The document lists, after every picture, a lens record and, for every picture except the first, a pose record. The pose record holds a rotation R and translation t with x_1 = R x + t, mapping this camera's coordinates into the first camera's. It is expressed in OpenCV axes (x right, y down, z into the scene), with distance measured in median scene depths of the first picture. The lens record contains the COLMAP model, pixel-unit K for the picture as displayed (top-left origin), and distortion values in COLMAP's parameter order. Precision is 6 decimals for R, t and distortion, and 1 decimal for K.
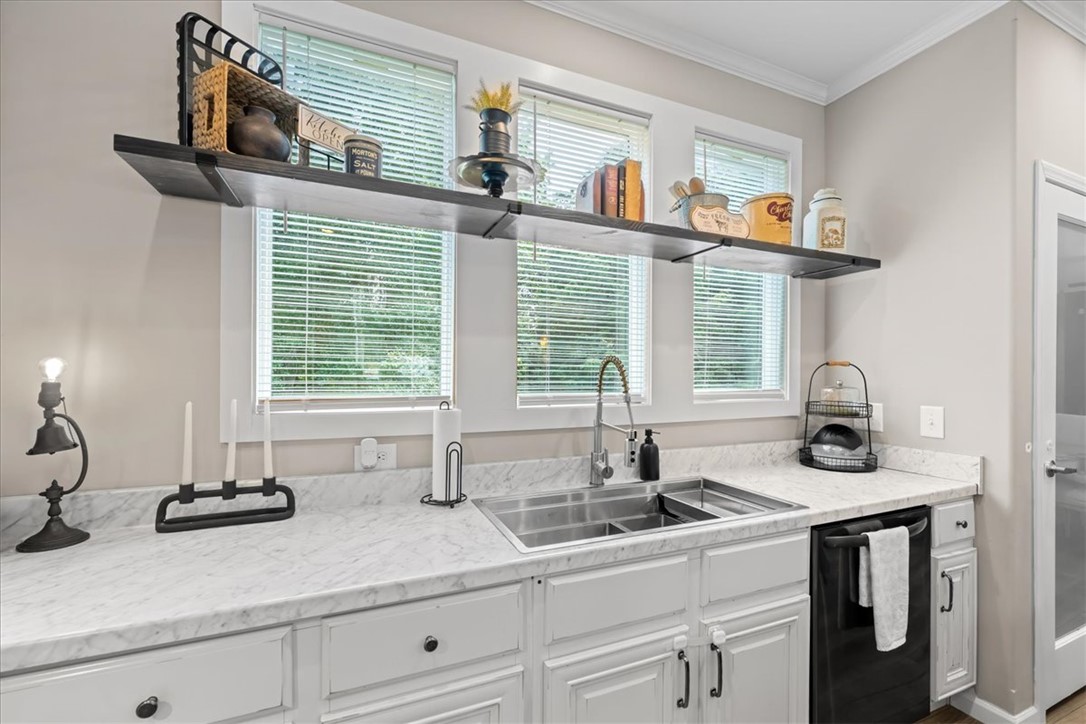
lens RADIAL K [[450.9, 0, 545.5], [0, 450.9, 375.6], [0, 0, 1]] dist [-0.002911, 0.000144]
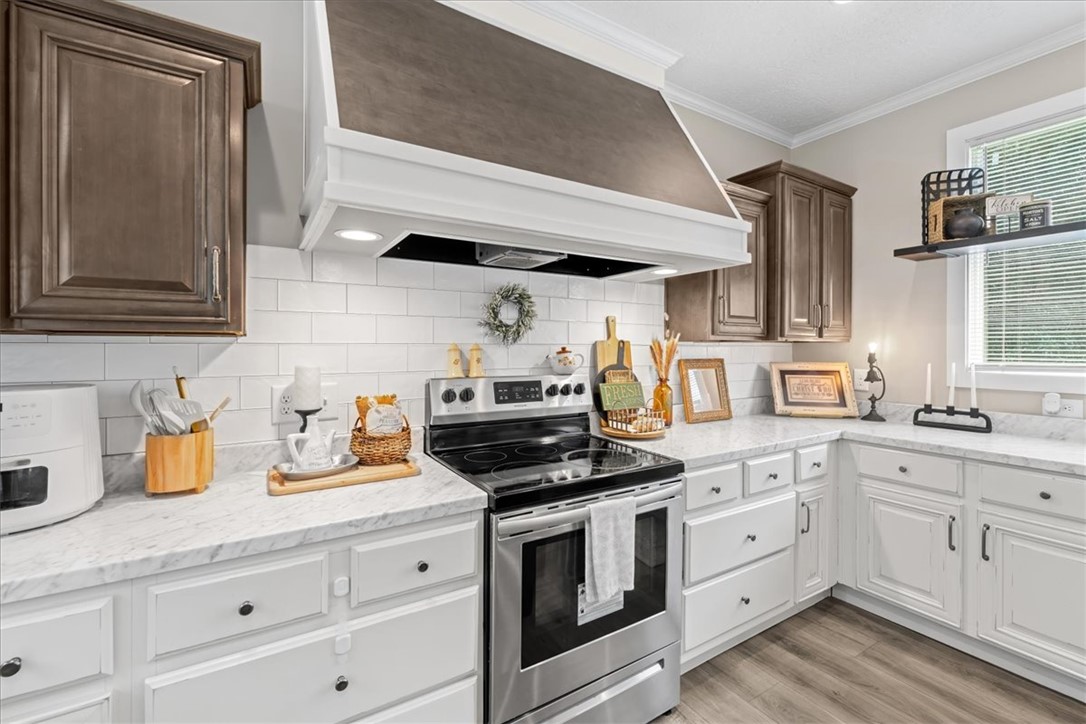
lens RADIAL K [[468.4, 0, 547.7], [0, 468.4, 350.7], [0, 0, 1]] dist [0.000310, -0.000848]
pose [[0.146248, -0.002626, -0.989244, 1.021837], [0.000177, 0.999997, -0.002629, 0.007238], [0.989248, 0.000210, 0.146248, -0.983528]]
